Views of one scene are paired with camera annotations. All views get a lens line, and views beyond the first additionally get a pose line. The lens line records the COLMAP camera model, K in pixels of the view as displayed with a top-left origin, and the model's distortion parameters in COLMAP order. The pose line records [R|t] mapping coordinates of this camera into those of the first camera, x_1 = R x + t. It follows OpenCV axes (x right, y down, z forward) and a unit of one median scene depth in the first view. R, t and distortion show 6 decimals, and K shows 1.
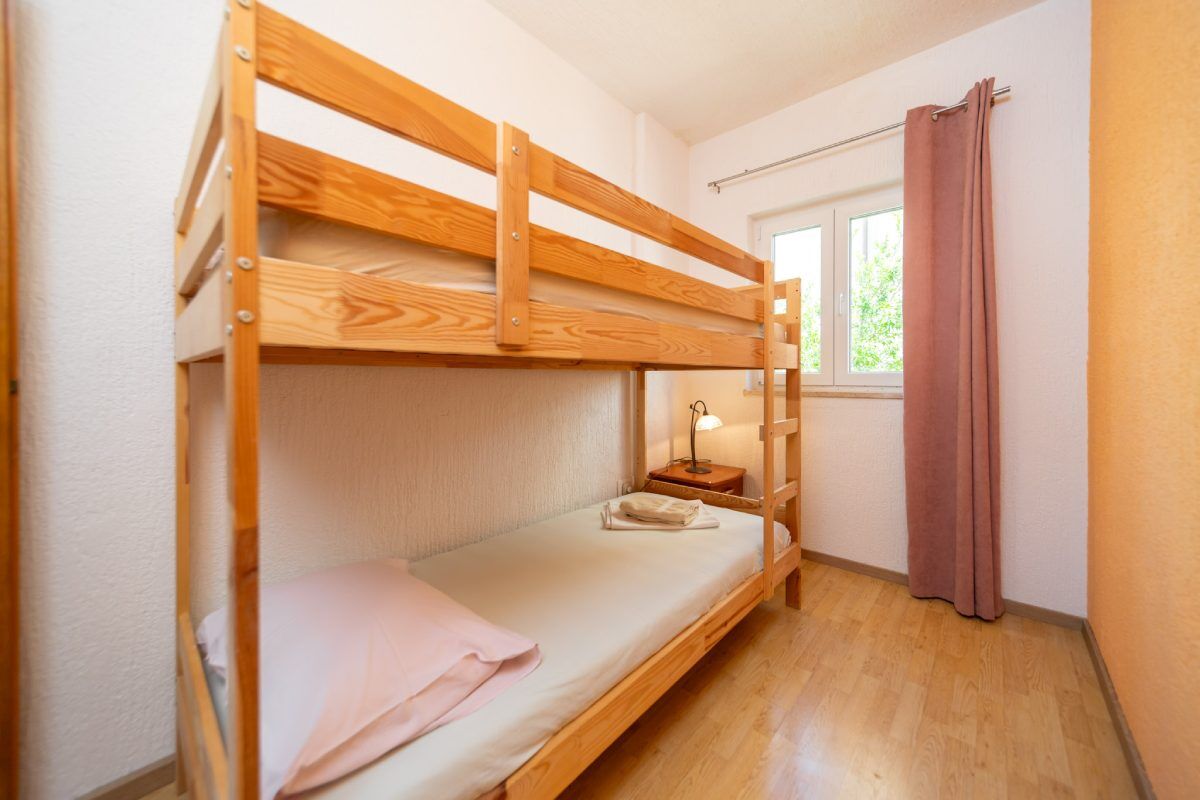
lens RADIAL K [[430.8, 0, 600.3], [0, 430.8, 380.7], [0, 0, 1]] dist [0.004242, 0.000050]
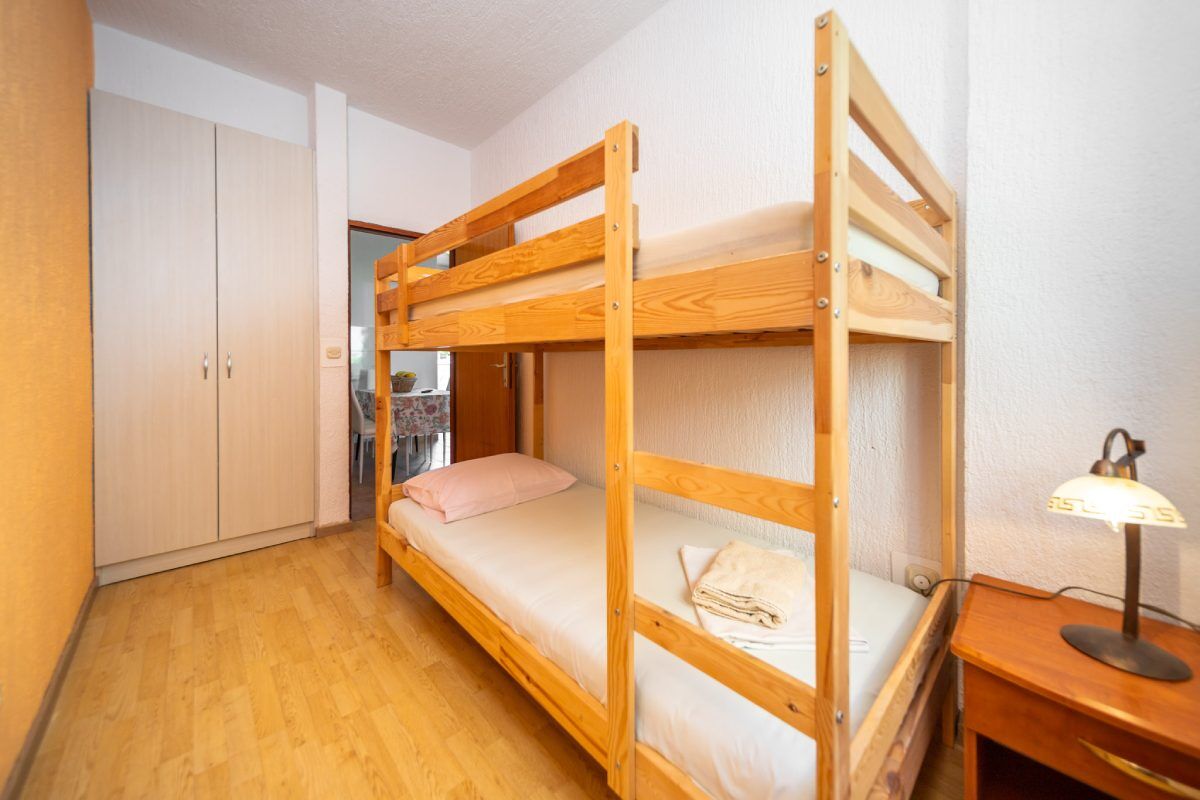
lens RADIAL K [[433.2, 0, 600.8], [0, 433.2, 362.3], [0, 0, 1]] dist [0.001236, 0.000049]
pose [[-0.077326, 0.004191, -0.996997, 1.144543], [-0.004132, 0.999981, 0.004524, -0.002613], [0.996997, 0.004469, -0.077308, 1.296819]]
